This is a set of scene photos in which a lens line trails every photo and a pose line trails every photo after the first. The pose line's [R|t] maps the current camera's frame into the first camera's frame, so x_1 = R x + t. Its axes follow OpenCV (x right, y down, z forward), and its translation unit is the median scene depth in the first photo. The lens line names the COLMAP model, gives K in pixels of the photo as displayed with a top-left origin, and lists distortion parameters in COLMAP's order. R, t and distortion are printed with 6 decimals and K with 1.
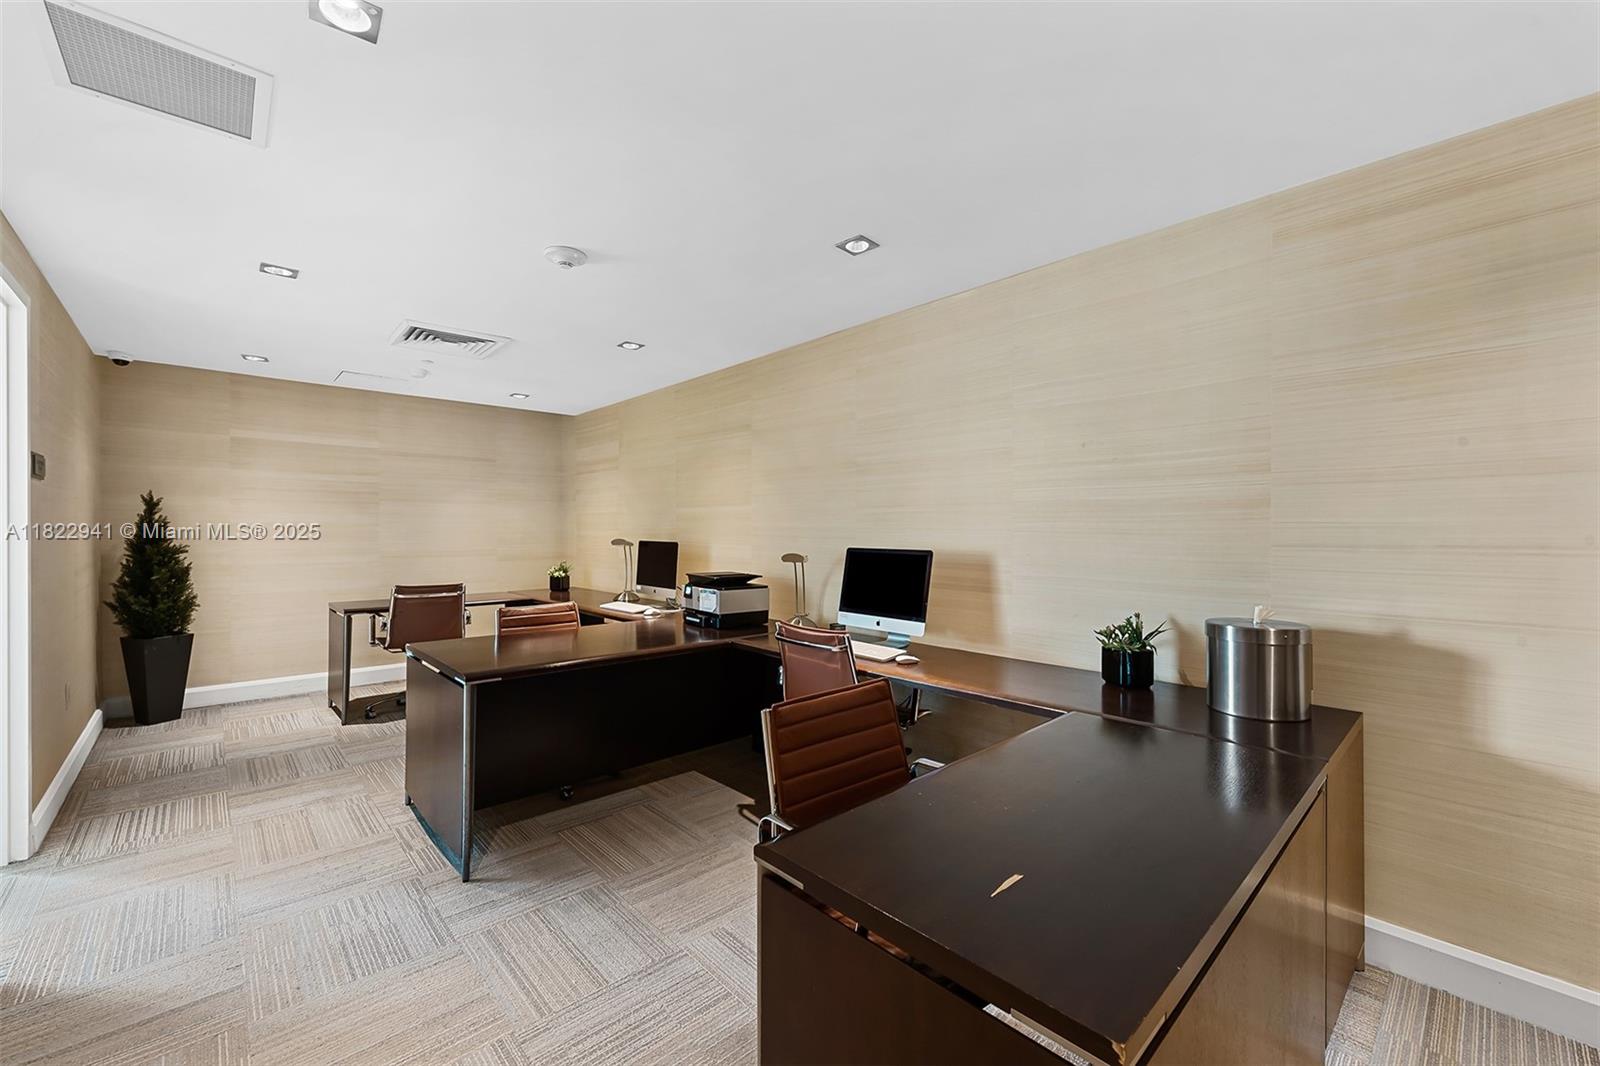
lens RADIAL K [[637.6, 0, 798.4], [0, 637.6, 528.5], [0, 0, 1]] dist [-0.001038, 0.000329]
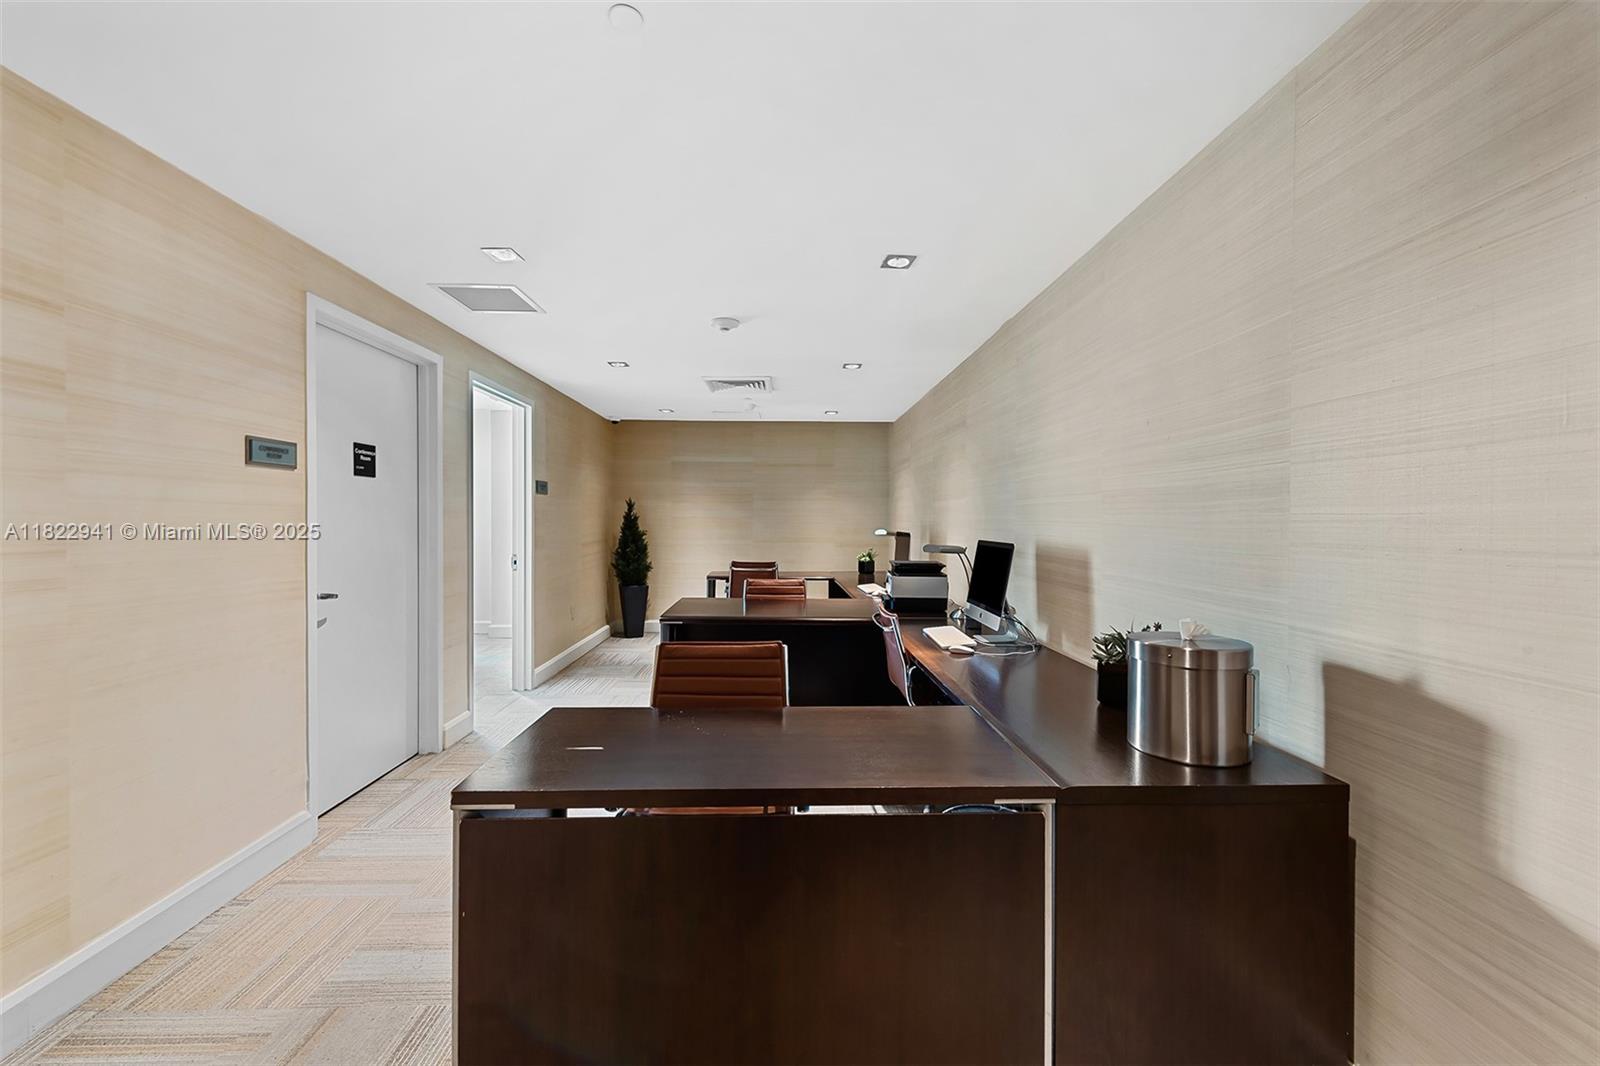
lens RADIAL K [[637.6, 0, 798.4], [0, 637.6, 527.6], [0, 0, 1]] dist [-0.001038, 0.000329]
pose [[0.758543, 0.008912, -0.651562, 0.427968], [-0.001762, 0.999931, 0.011627, -0.000971], [0.651620, -0.007671, 0.758506, 0.034127]]
